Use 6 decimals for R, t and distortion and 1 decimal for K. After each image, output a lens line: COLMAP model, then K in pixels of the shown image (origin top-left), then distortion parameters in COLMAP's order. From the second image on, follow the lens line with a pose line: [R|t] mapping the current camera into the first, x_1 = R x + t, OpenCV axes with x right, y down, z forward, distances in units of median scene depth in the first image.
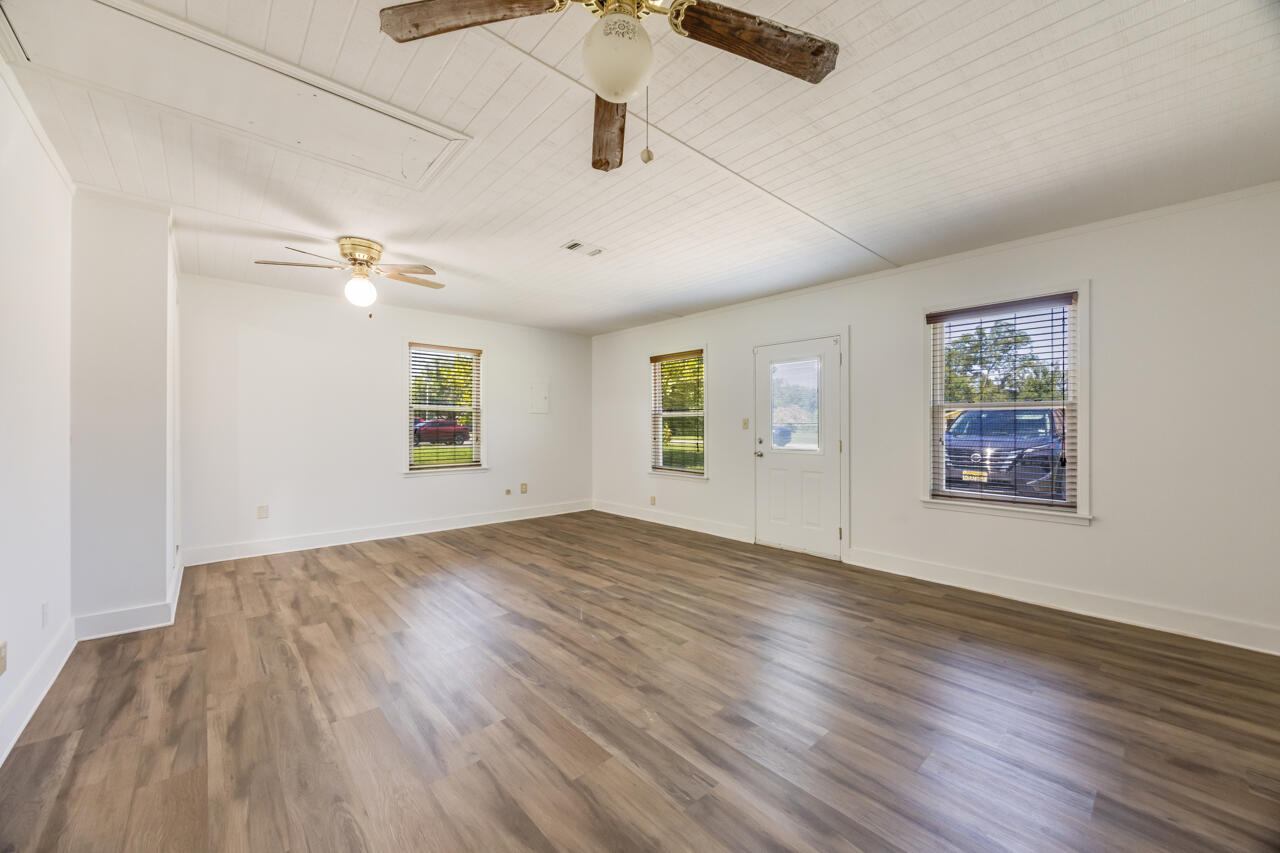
lens RADIAL K [[477.6, 0, 639.9], [0, 477.6, 428.8], [0, 0, 1]] dist [0.000134, -0.000061]
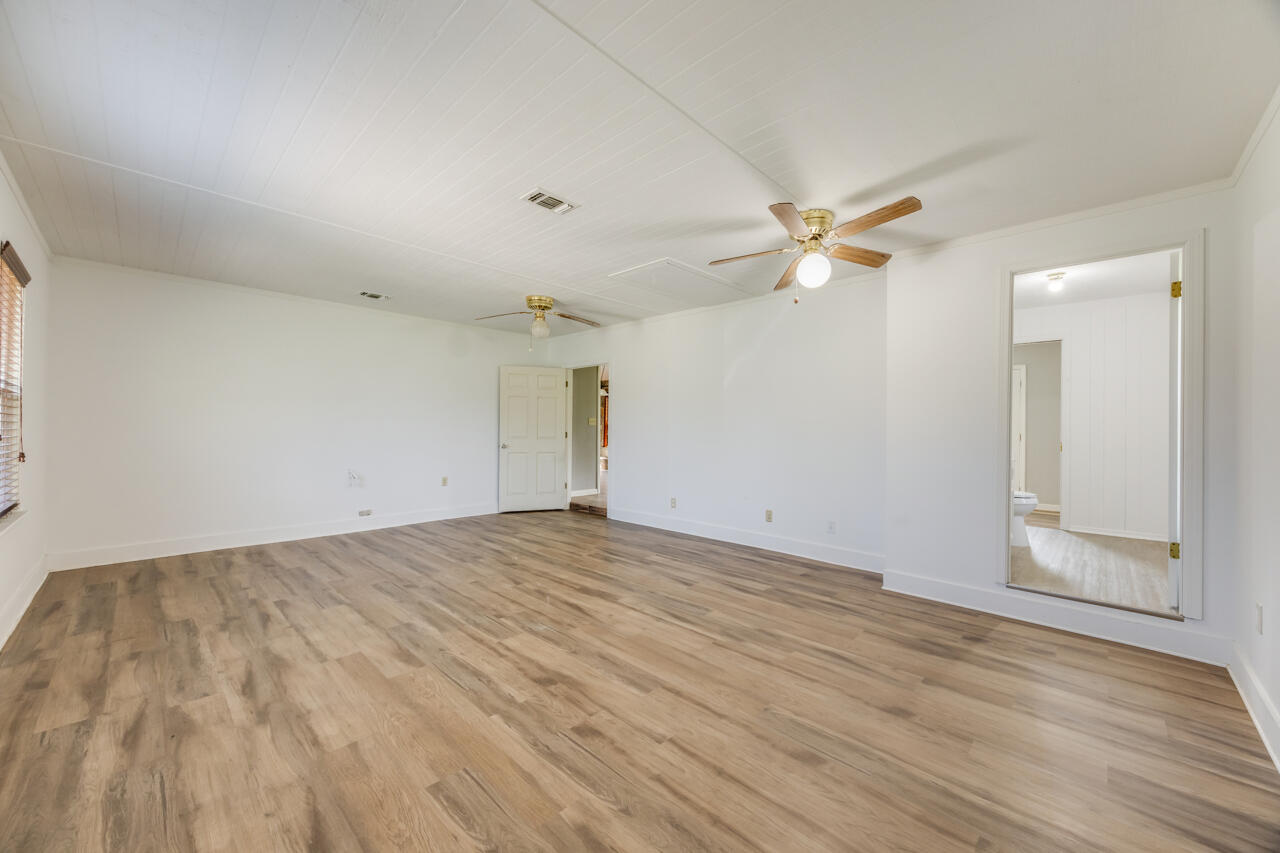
lens RADIAL K [[477.6, 0, 640.1], [0, 477.6, 427.3], [0, 0, 1]] dist [0.000134, -0.000061]
pose [[-0.997309, -0.009778, -0.072658, -0.219732], [-0.009775, 0.999952, -0.000387, -0.001569], [0.072659, 0.000324, -0.997357, 1.857132]]
